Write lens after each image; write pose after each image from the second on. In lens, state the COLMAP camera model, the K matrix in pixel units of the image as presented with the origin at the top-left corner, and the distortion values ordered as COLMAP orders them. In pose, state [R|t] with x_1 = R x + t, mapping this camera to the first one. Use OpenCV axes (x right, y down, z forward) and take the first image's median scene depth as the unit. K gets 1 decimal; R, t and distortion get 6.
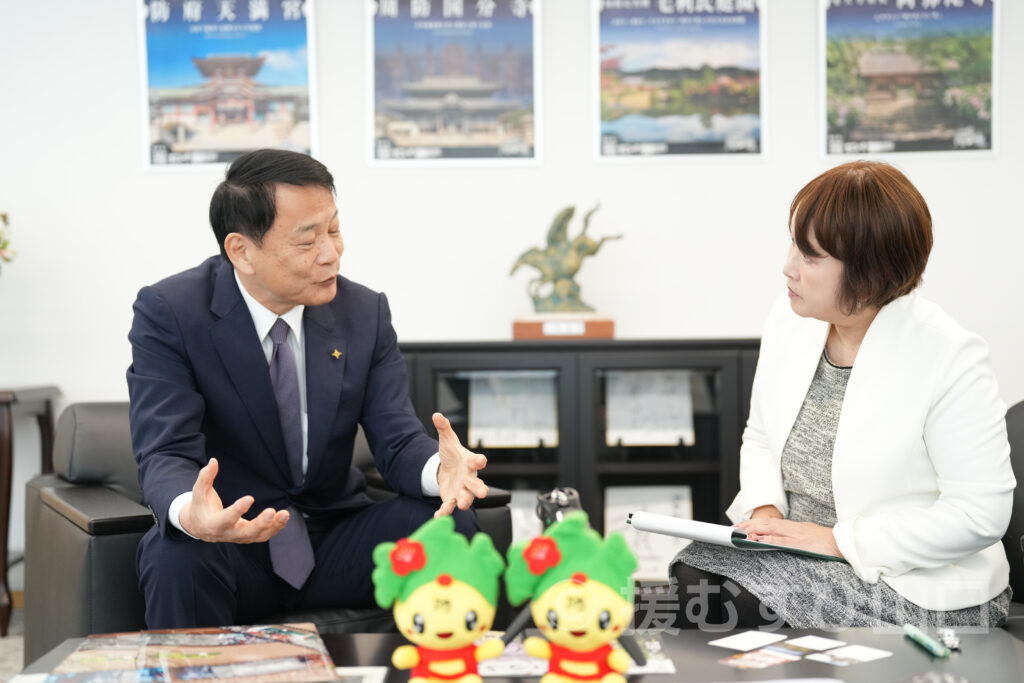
lens RADIAL K [[1507.7, 0, 512.0], [0, 1507.7, 341.5], [0, 0, 1]] dist [-0.116752, 1.297896]
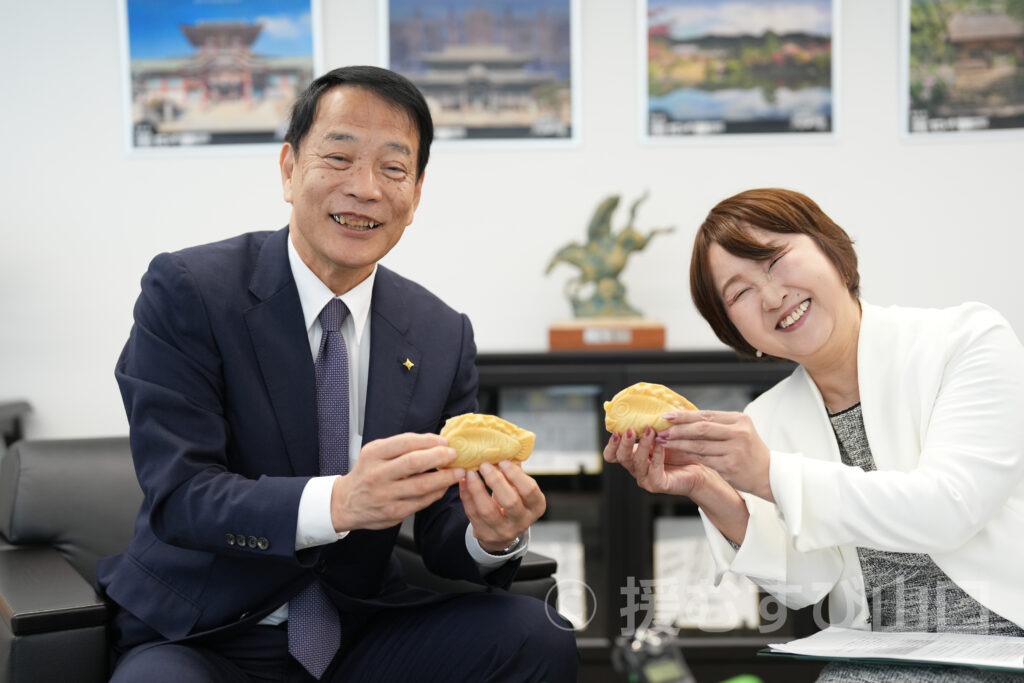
lens RADIAL K [[1507.7, 0, 512.0], [0, 1507.7, 341.5], [0, 0, 1]] dist [-0.116752, 1.297896]
pose [[0.999917, -0.001180, -0.012844, -0.008834], [0.001372, 0.999887, 0.014949, -0.017480], [0.012825, -0.014965, 0.999806, 0.125636]]
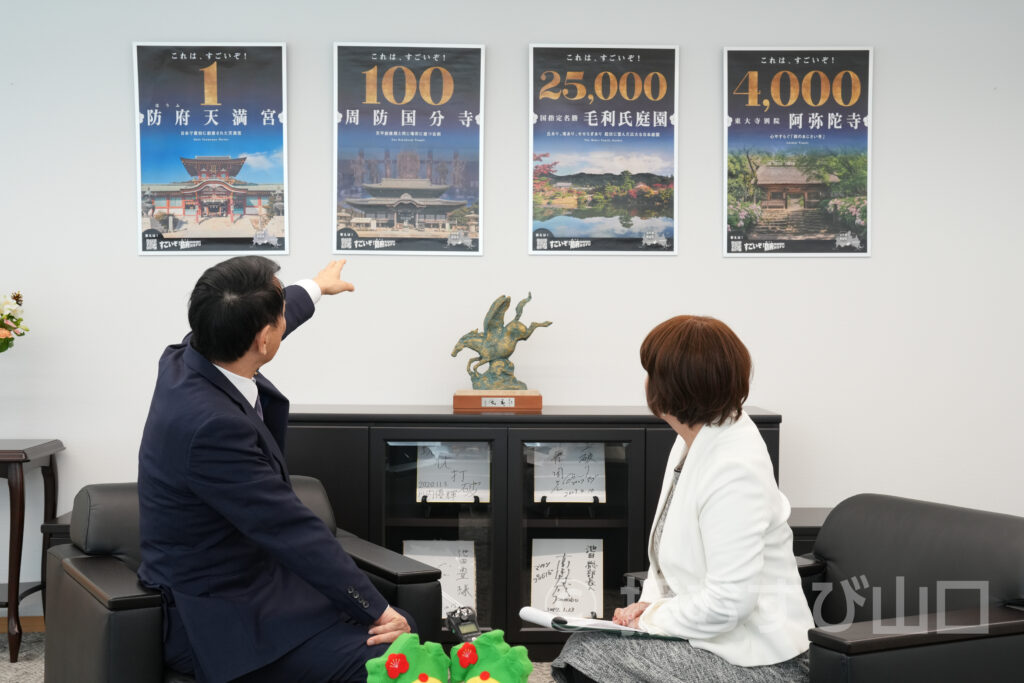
lens RADIAL K [[1507.7, 0, 512.0], [0, 1507.7, 341.5], [0, 0, 1]] dist [-0.116752, 1.297896]
pose [[0.999588, 0.016744, 0.023304, 0.016277], [-0.017060, 0.999764, 0.013439, -0.067883], [-0.023074, -0.013831, 0.999638, -0.160026]]
